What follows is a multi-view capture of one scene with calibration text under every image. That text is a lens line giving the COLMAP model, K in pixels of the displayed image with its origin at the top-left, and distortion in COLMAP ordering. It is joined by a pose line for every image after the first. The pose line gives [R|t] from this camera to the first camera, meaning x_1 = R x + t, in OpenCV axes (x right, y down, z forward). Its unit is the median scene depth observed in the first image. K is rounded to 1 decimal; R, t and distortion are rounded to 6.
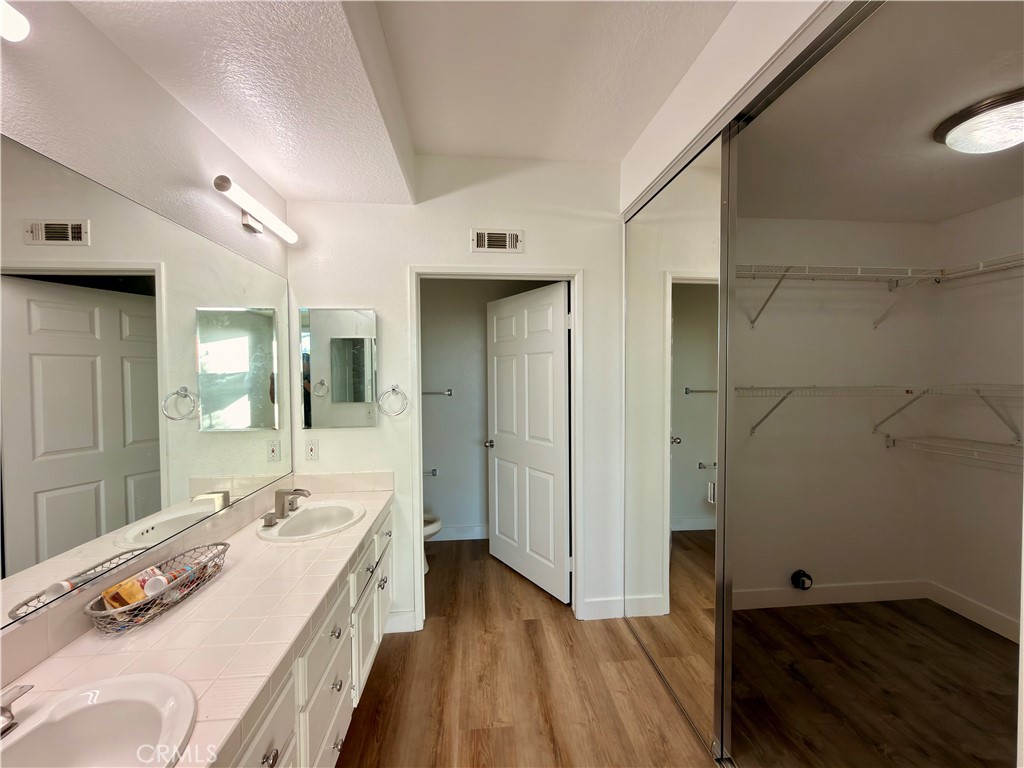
lens RADIAL K [[408.8, 0, 513.5], [0, 408.8, 384.1], [0, 0, 1]] dist [-0.001825, 0.000240]
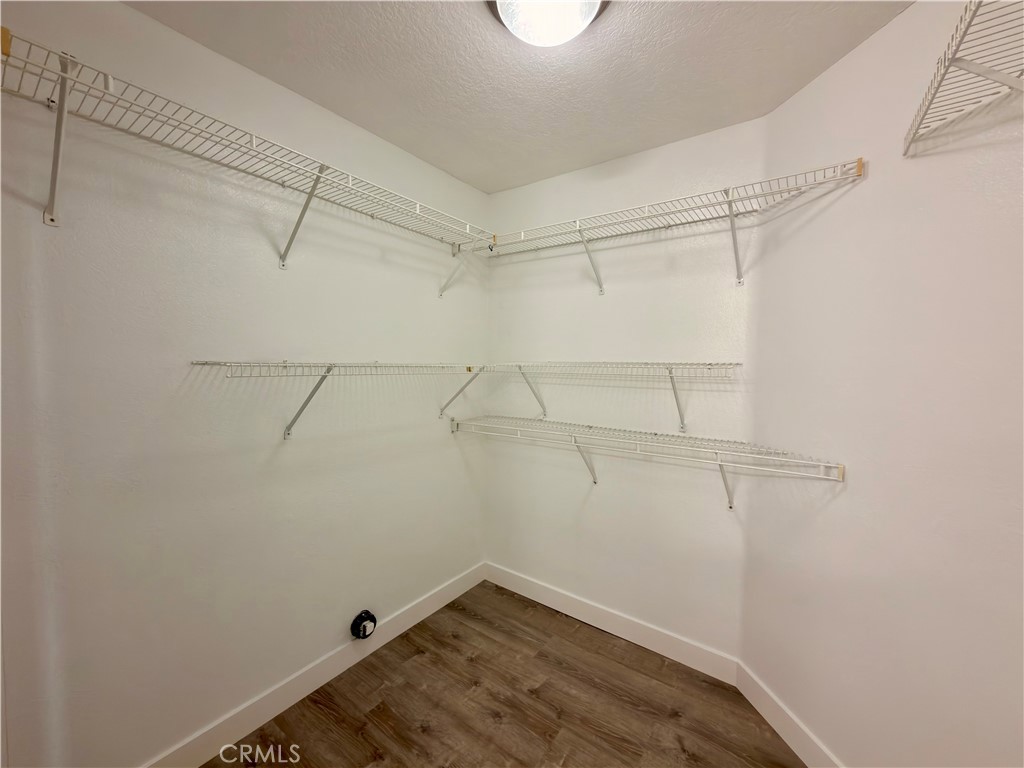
lens RADIAL K [[408.8, 0, 511.3], [0, 408.8, 383.9], [0, 0, 1]] dist [-0.001825, 0.000240]
pose [[0.660202, -0.026088, 0.750635, 0.346935], [0.001210, 0.999432, 0.033670, 0.020347], [-0.751087, -0.021321, 0.659859, 0.328586]]
